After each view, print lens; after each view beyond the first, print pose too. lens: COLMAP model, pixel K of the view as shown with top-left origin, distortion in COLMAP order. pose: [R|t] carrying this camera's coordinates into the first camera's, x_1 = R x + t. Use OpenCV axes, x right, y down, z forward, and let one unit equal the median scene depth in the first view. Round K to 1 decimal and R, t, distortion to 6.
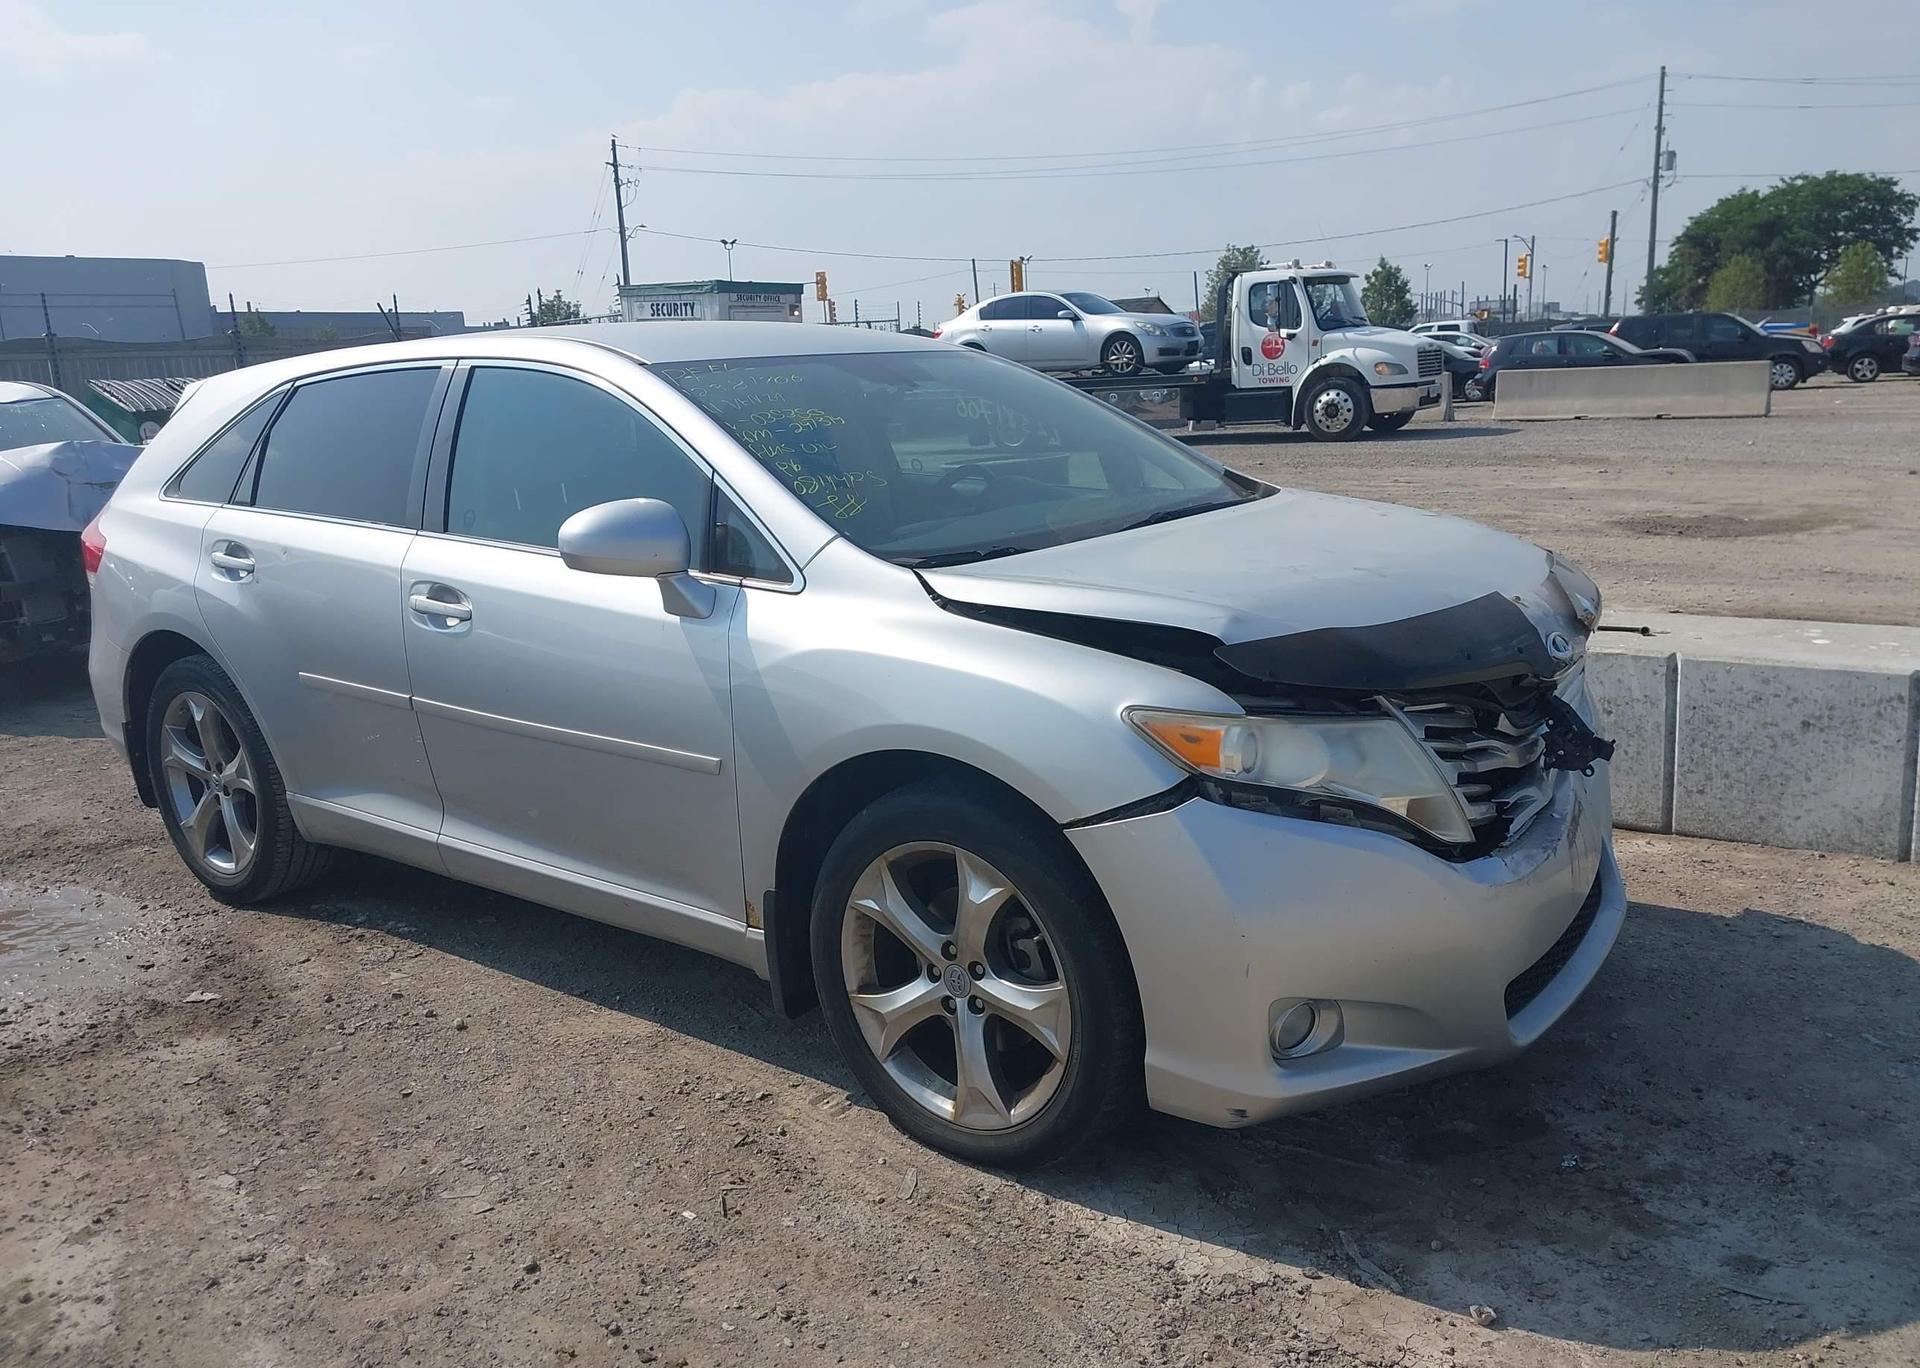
lens RADIAL K [[1442.4, 0, 990.6], [0, 1442.4, 671.1], [0, 0, 1]] dist [0.040543, -0.051760]
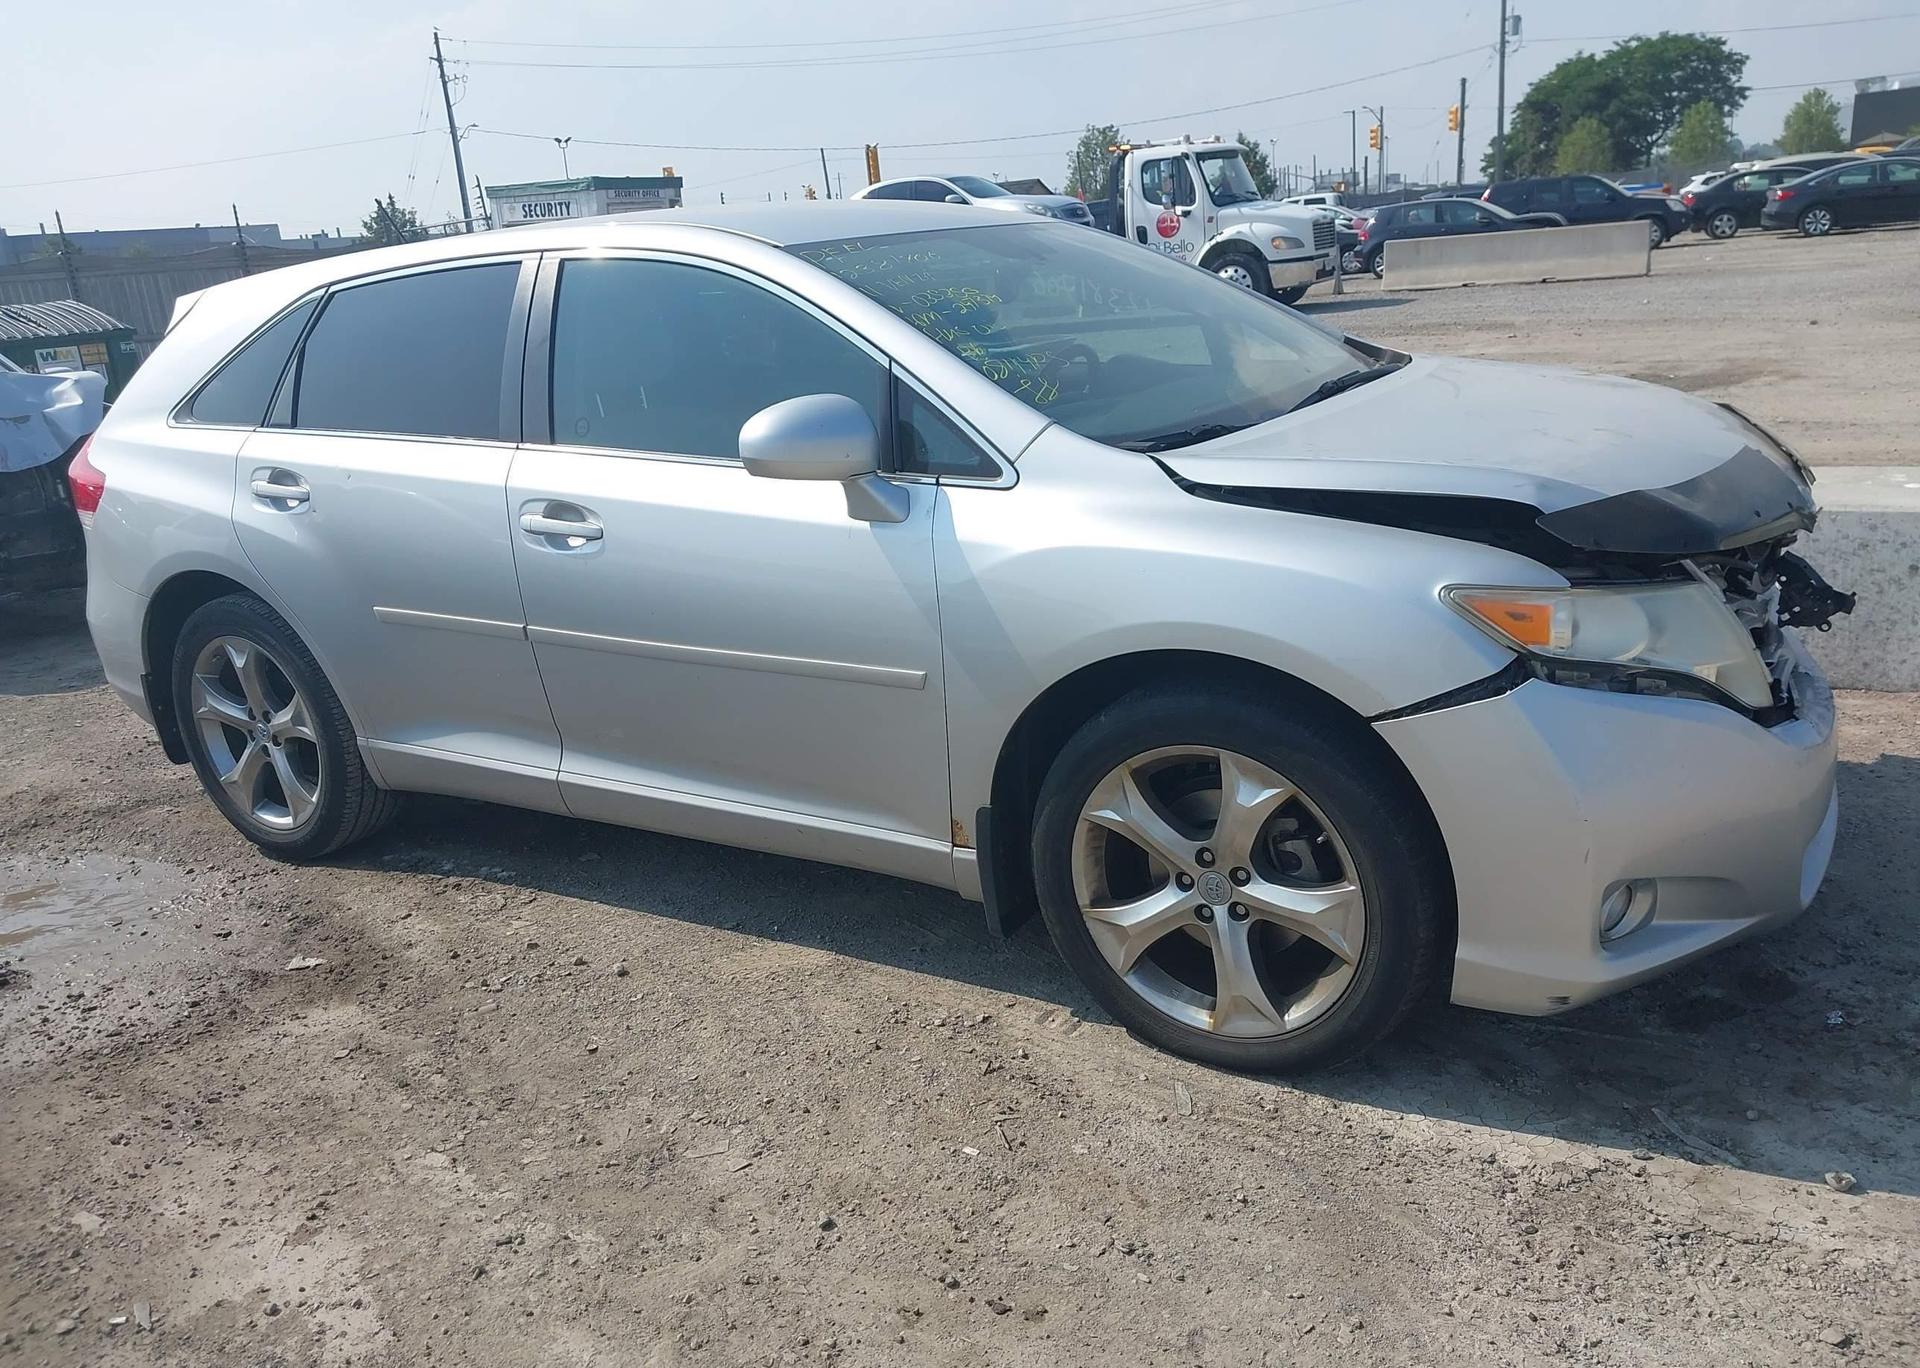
lens RADIAL K [[1406.4, 0, 851.0], [0, 1406.4, 672.8], [0, 0, 1]] dist [0.007927, -0.001559]
pose [[0.994468, -0.064168, 0.083156, -0.275860], [0.058036, 0.995555, 0.074173, -0.007125], [-0.087546, -0.068936, 0.993772, 0.094207]]
